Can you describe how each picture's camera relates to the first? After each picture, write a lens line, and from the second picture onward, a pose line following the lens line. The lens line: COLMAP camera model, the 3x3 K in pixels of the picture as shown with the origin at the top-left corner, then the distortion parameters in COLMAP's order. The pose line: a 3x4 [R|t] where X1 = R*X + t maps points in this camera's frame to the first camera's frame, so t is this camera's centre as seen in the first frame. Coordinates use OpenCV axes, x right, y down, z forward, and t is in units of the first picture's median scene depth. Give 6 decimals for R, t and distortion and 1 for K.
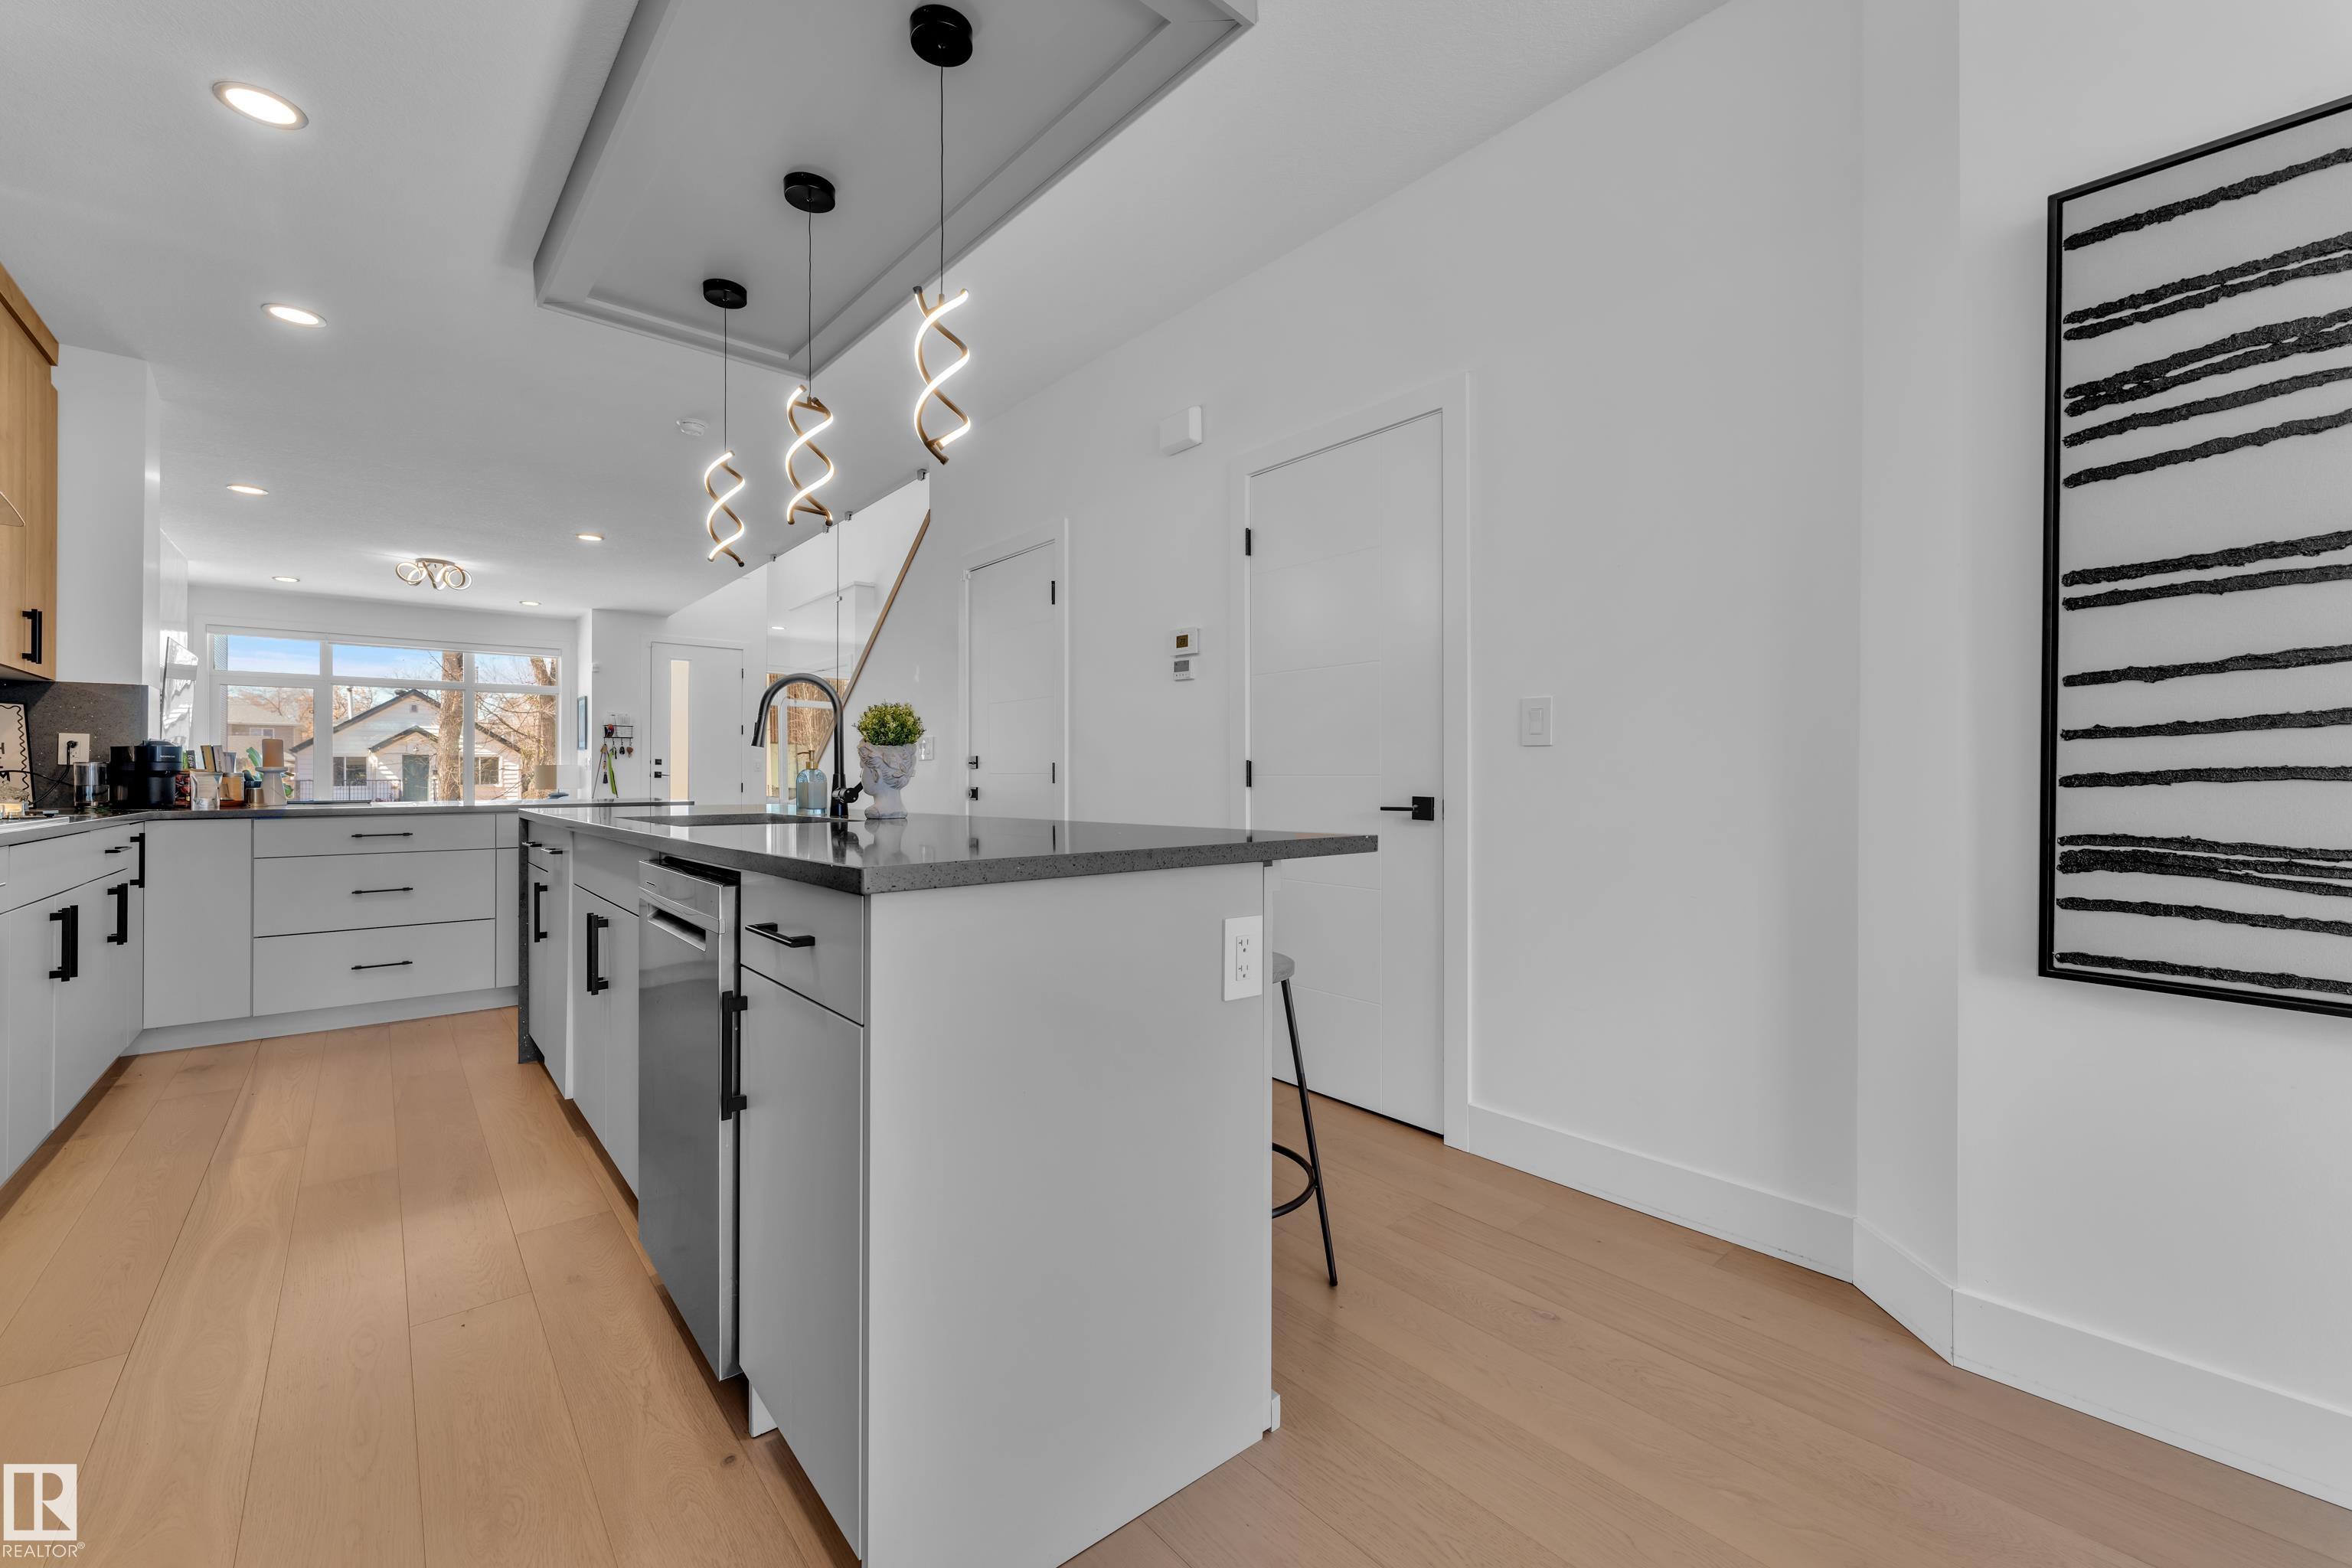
lens RADIAL K [[933.0, 0, 1179.1], [0, 933.0, 774.4], [0, 0, 1]] dist [-0.001932, -0.000031]
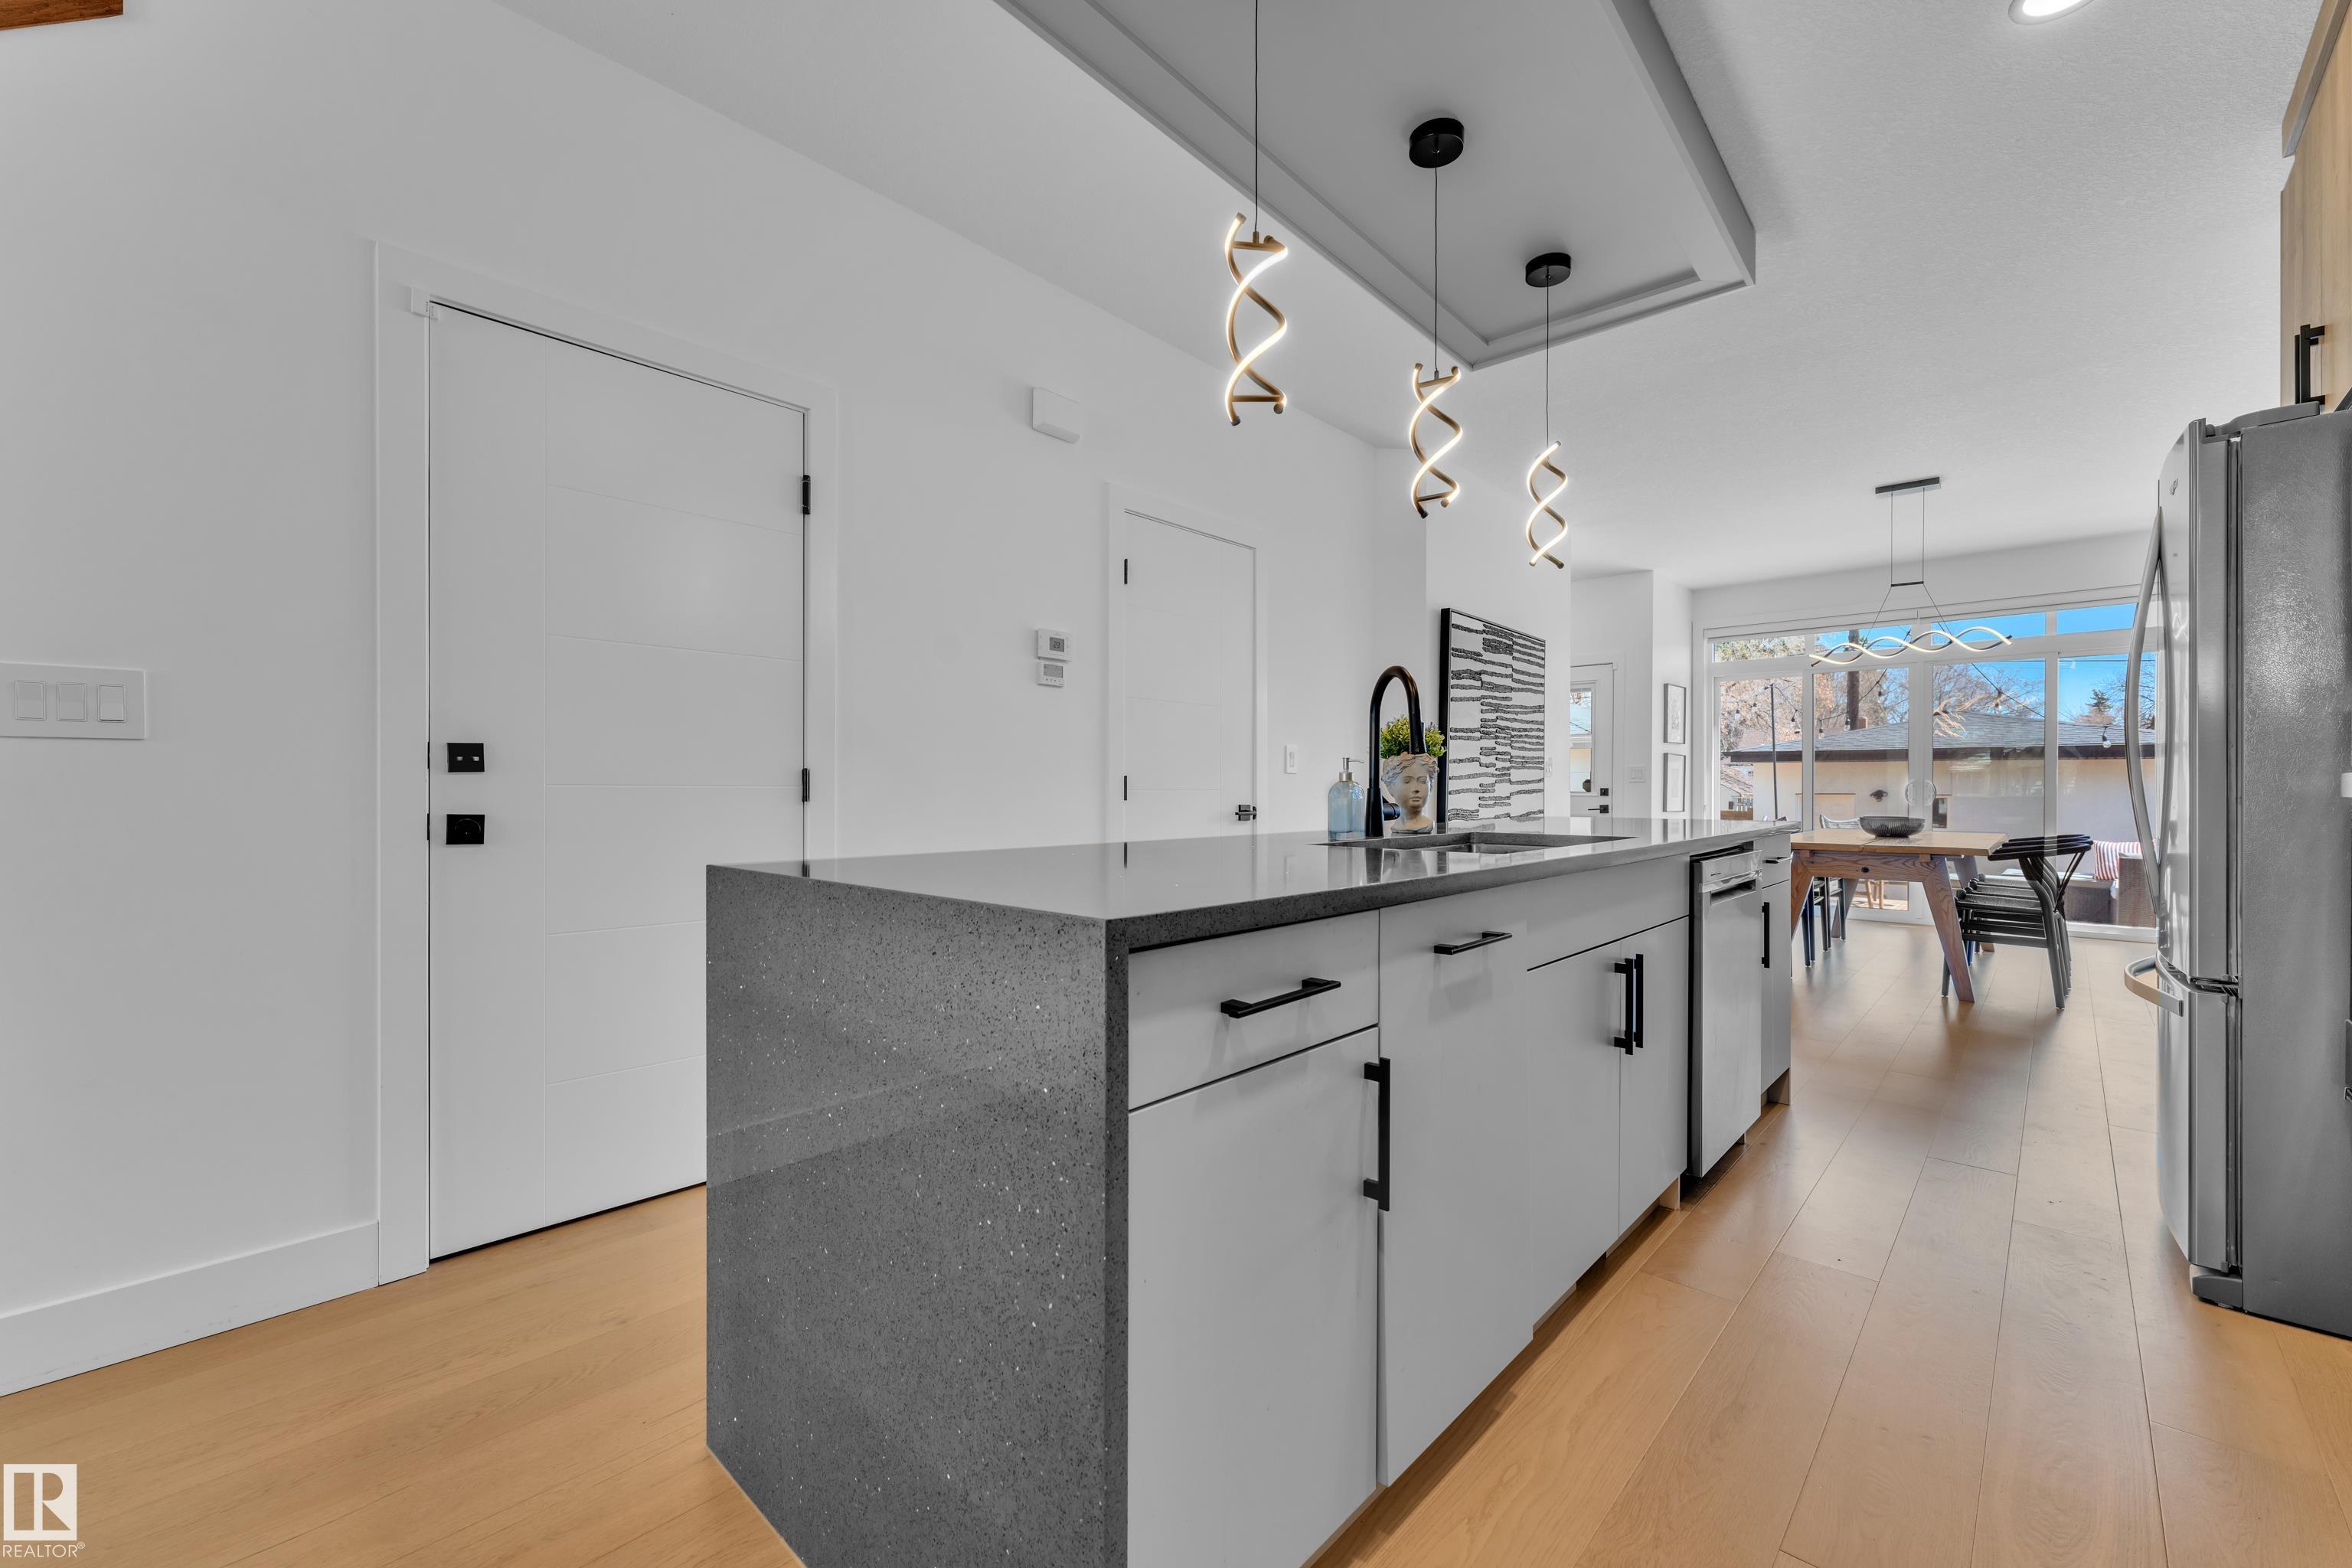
lens RADIAL K [[933.0, 0, 1163.1], [0, 933.0, 793.8], [0, 0, 1]] dist [-0.001932, -0.000031]
pose [[-0.089397, -0.002745, 0.995992, -1.123273], [-0.003401, 0.999991, 0.002450, 0.003660], [-0.995990, -0.003168, -0.089405, 1.181863]]
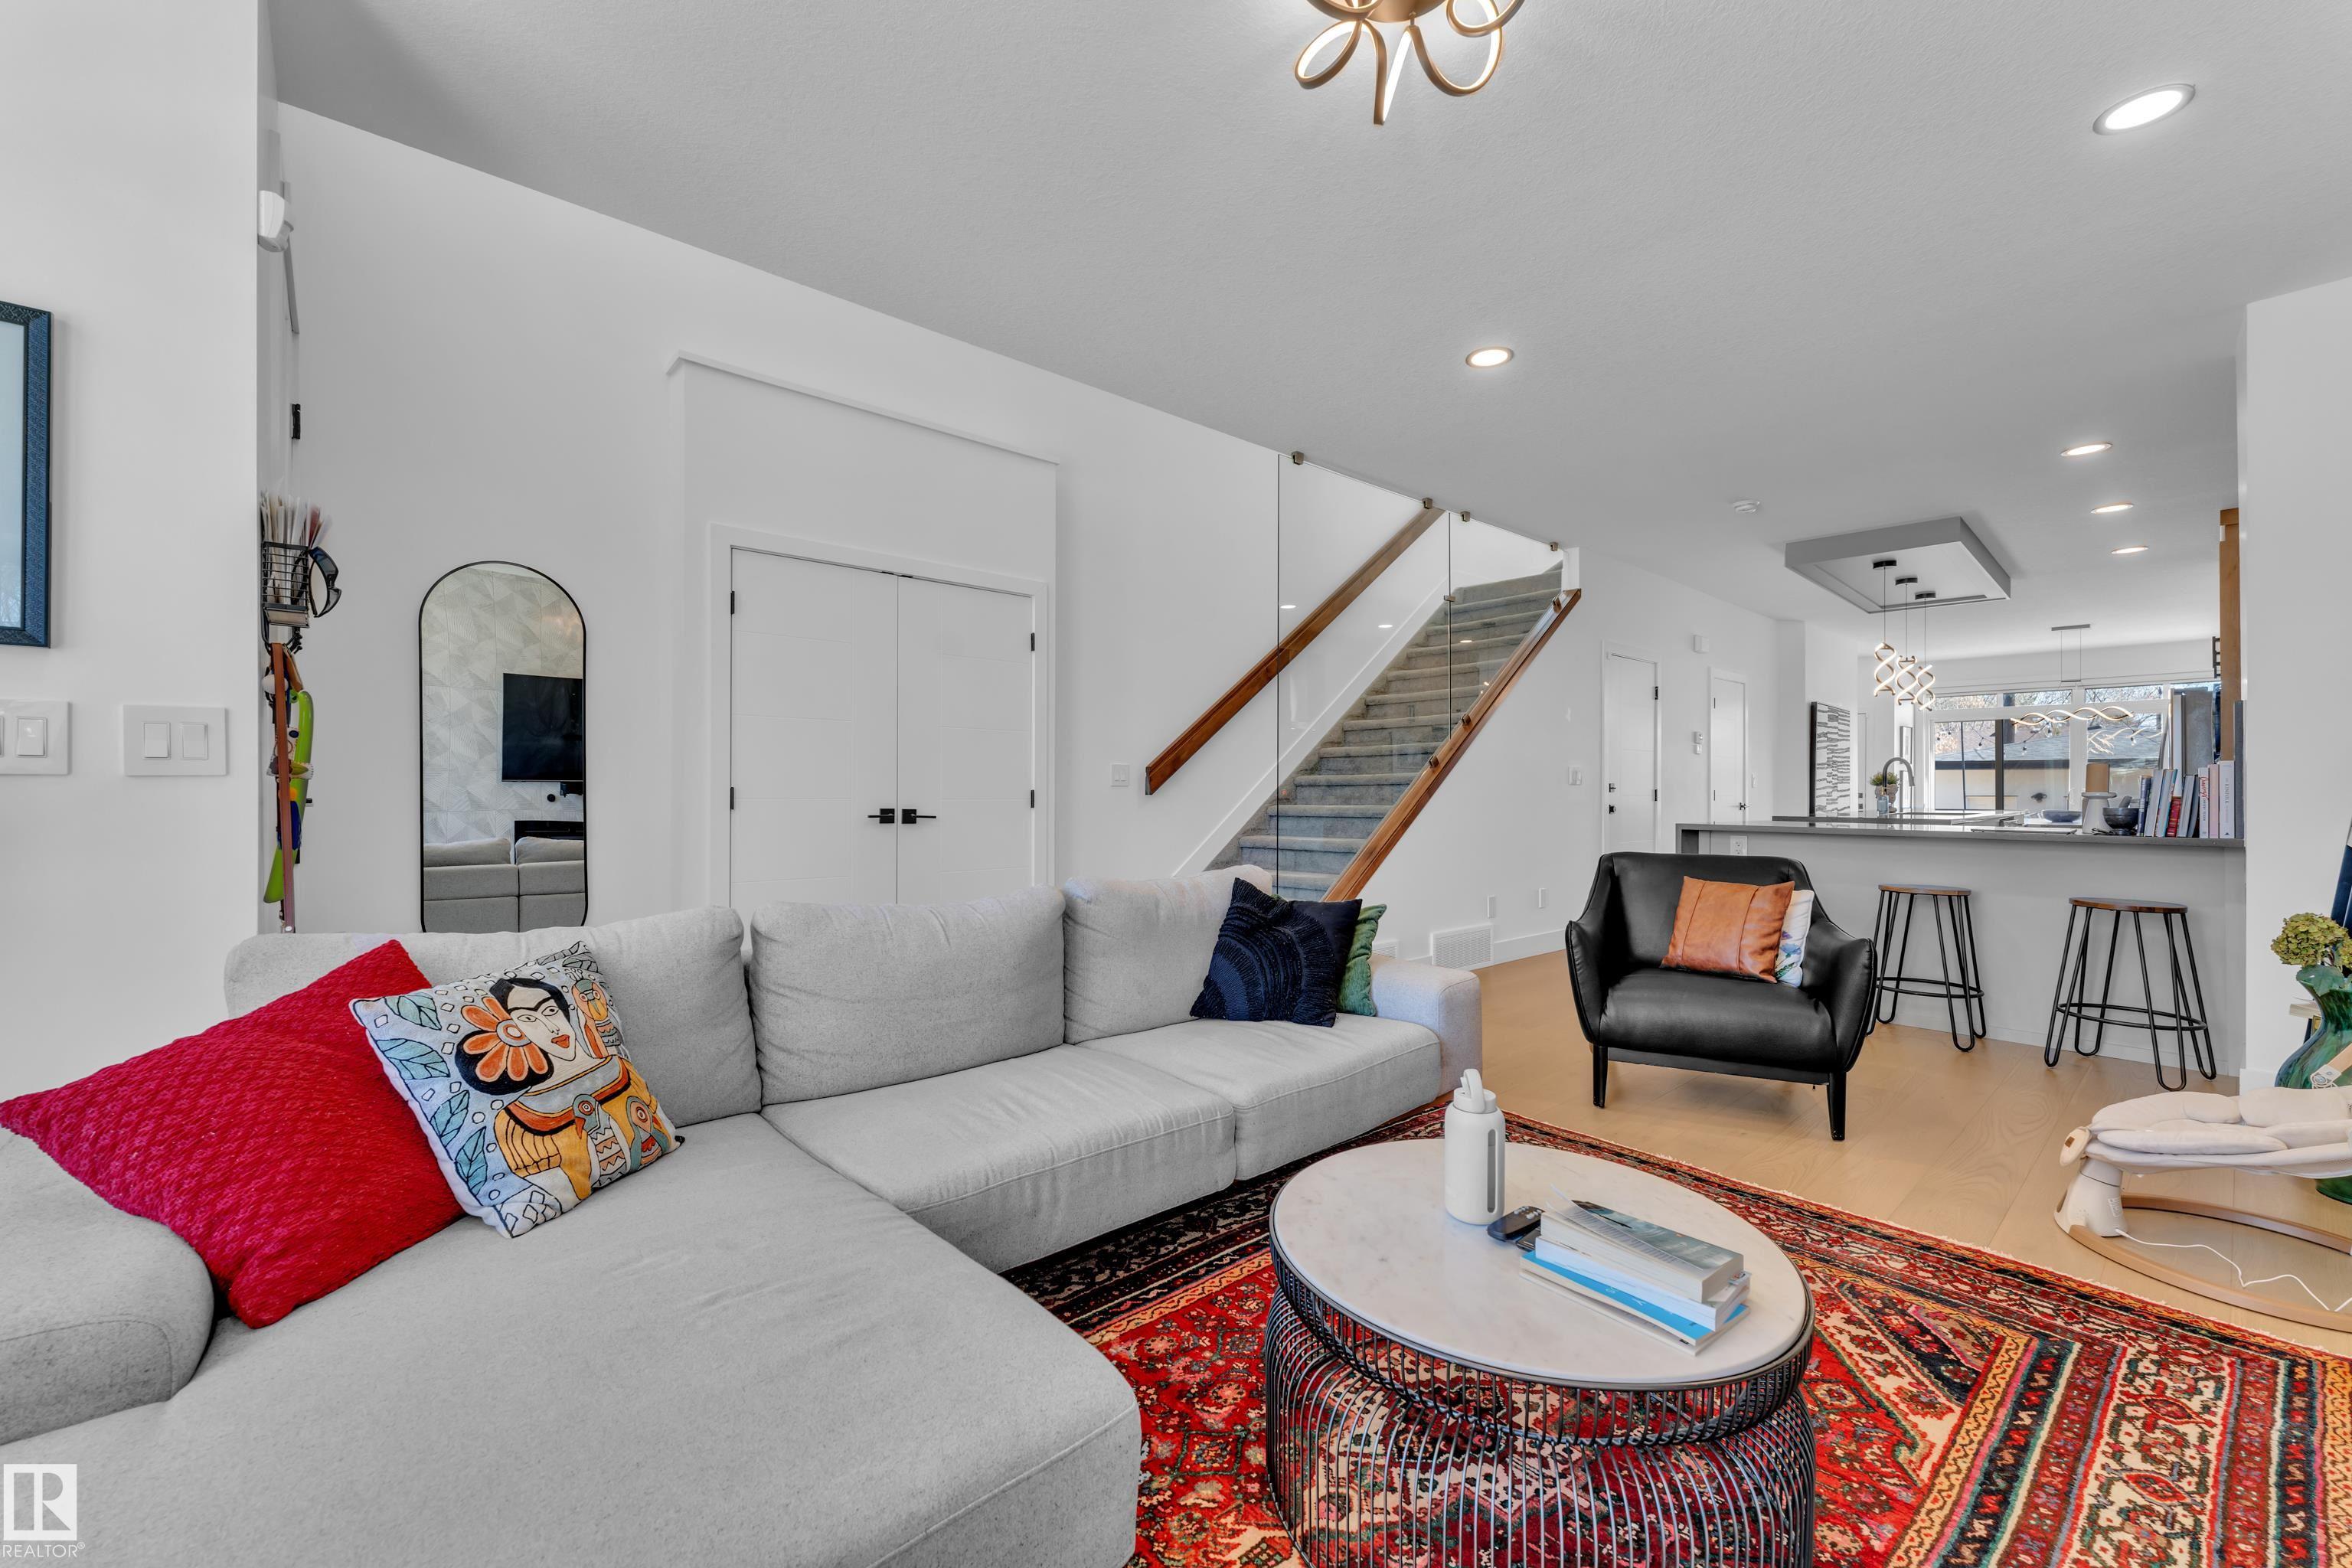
lens RADIAL K [[933.0, 0, 1178.9], [0, 933.0, 778.6], [0, 0, 1]] dist [-0.001932, -0.000031]
pose [[-0.012763, 0.002570, 0.999915, -2.709305], [-0.000659, 0.999996, -0.002579, -0.049839], [-0.999918, -0.000692, -0.012762, 2.775614]]
